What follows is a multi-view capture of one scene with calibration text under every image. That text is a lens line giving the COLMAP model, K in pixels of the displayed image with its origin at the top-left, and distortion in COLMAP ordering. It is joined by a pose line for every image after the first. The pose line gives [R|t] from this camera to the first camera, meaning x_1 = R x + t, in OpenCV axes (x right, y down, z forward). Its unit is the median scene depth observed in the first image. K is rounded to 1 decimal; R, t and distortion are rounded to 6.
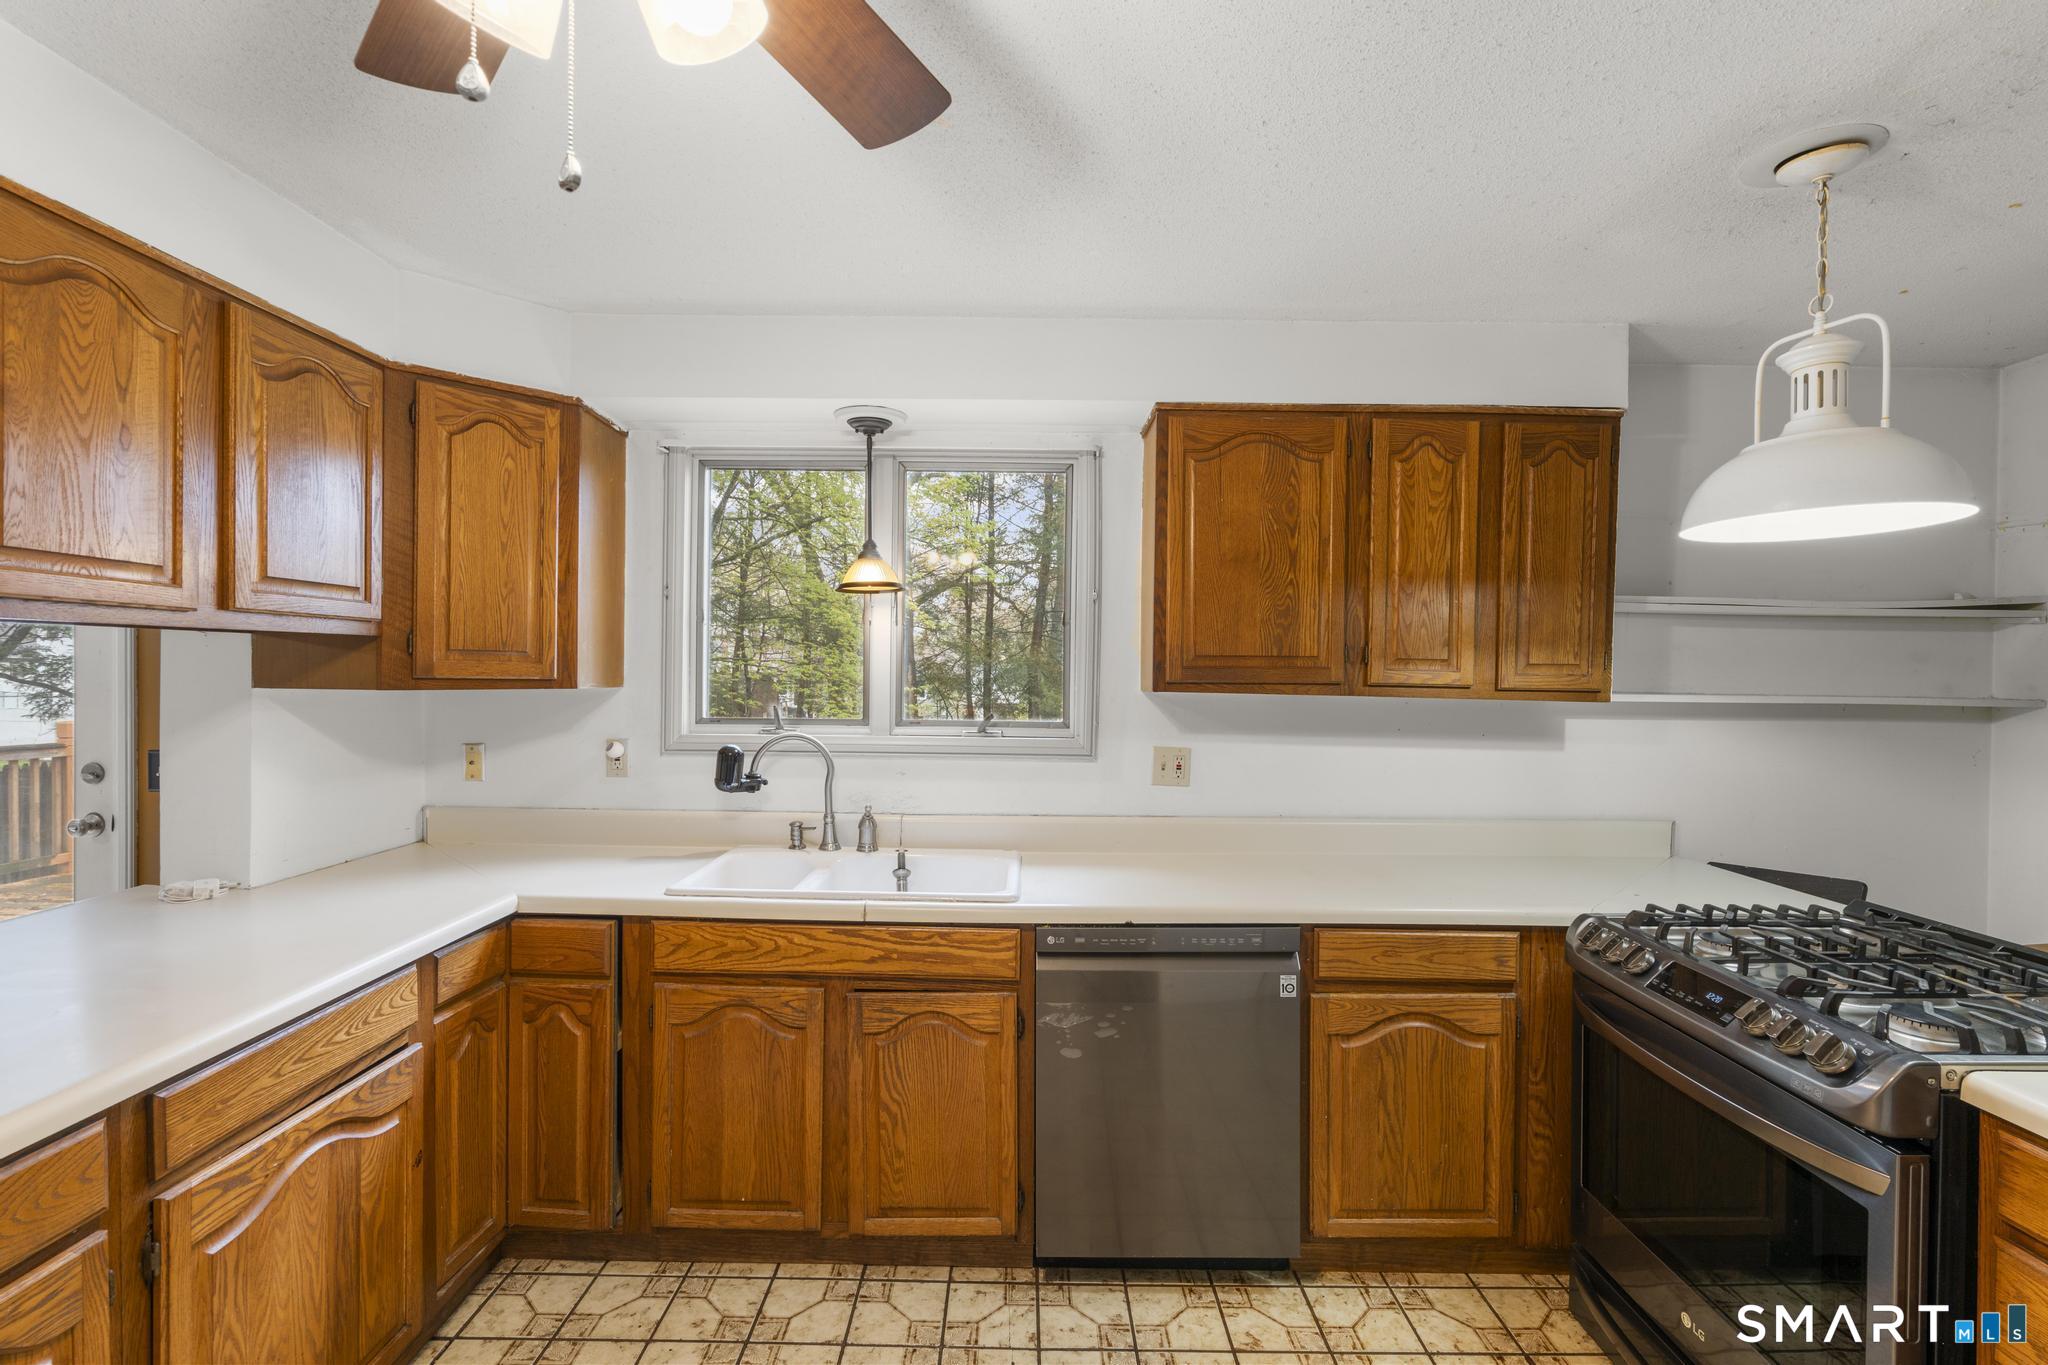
lens RADIAL K [[918.5, 0, 1024.2], [0, 918.5, 686.4], [0, 0, 1]] dist [-0.006216, 0.002755]
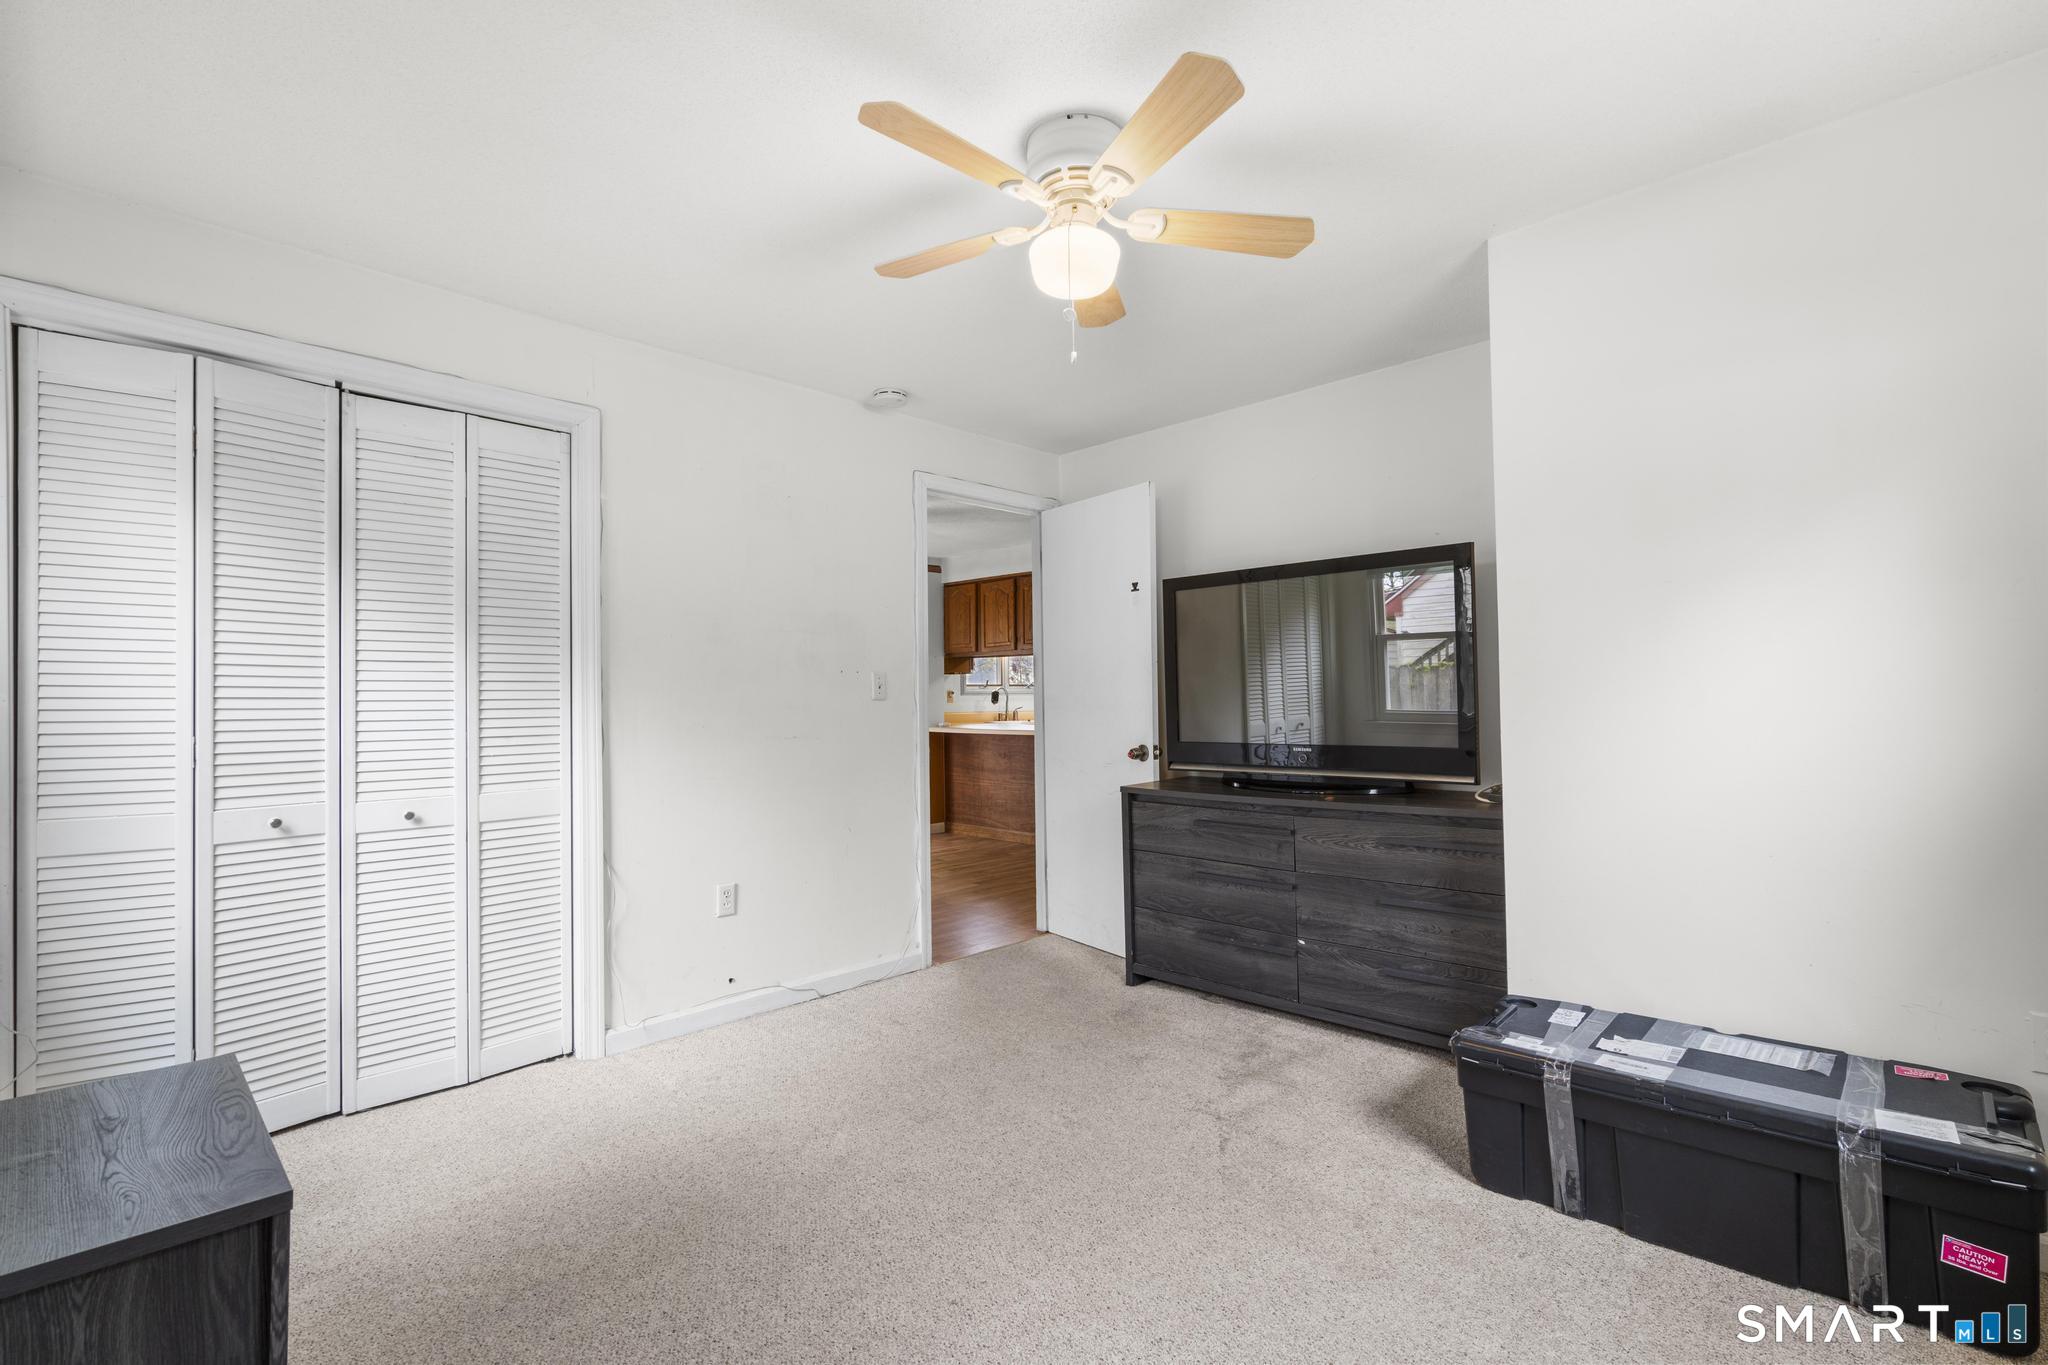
lens RADIAL K [[918.5, 0, 1023.4], [0, 918.5, 683.8], [0, 0, 1]] dist [-0.006216, 0.002755]
pose [[0.704991, -0.003481, 0.709208, -3.285103], [0.026976, 0.999396, -0.021910, 0.142880], [-0.708703, 0.034578, 0.704659, -1.877667]]
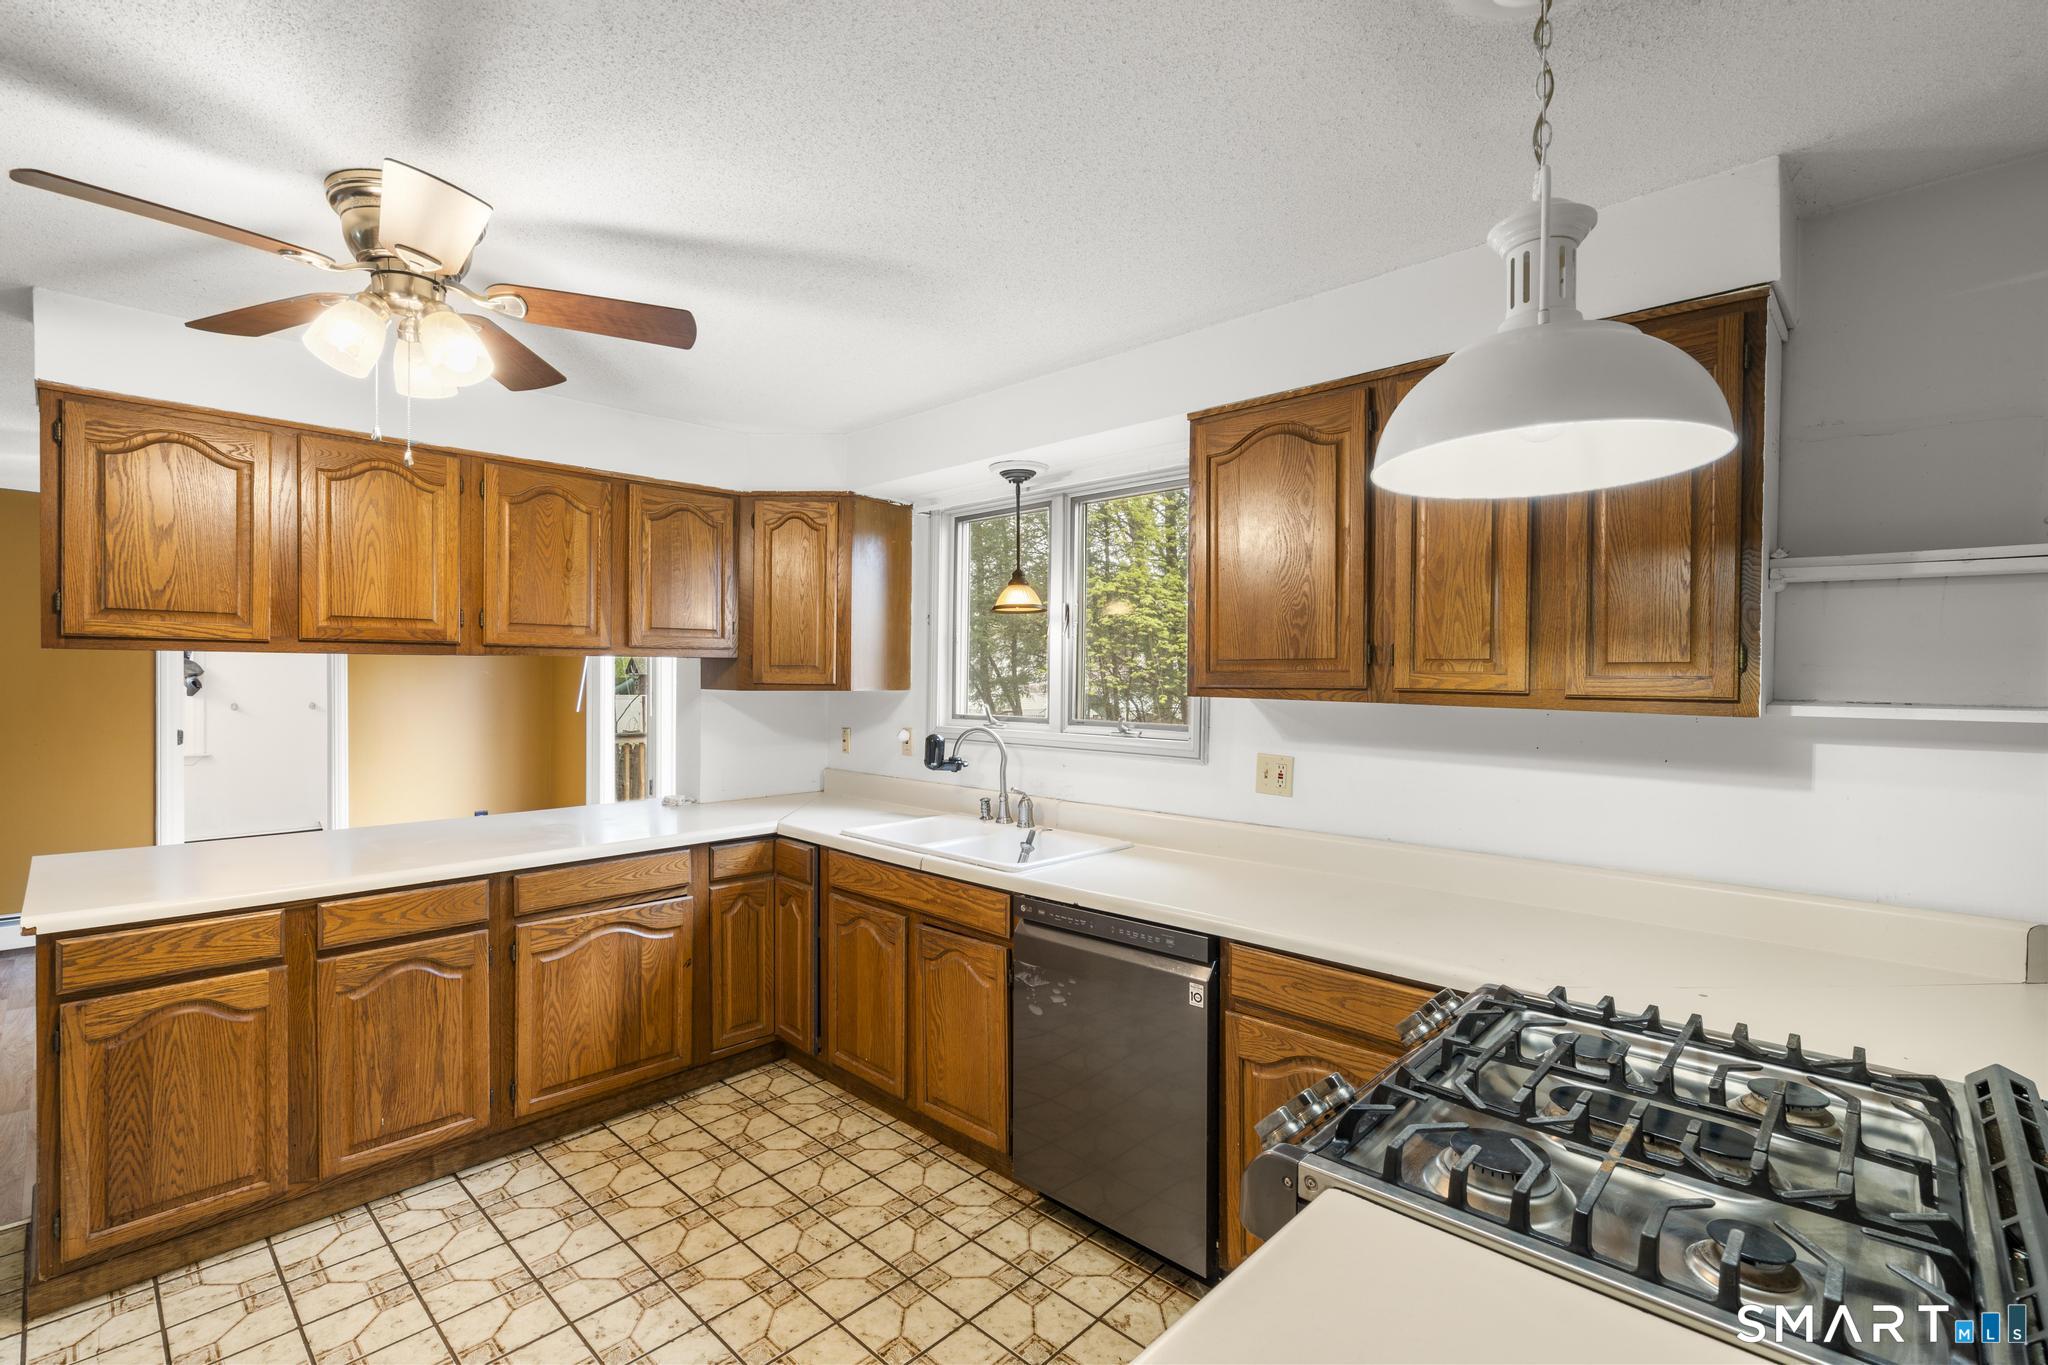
lens RADIAL K [[918.5, 0, 1021.0], [0, 918.5, 687.2], [0, 0, 1]] dist [-0.006216, 0.002755]
pose [[0.723425, 0.001513, -0.690401, 0.813237], [-0.007789, 0.999952, -0.005970, 0.003983], [0.690359, 0.009696, 0.723402, 0.151908]]
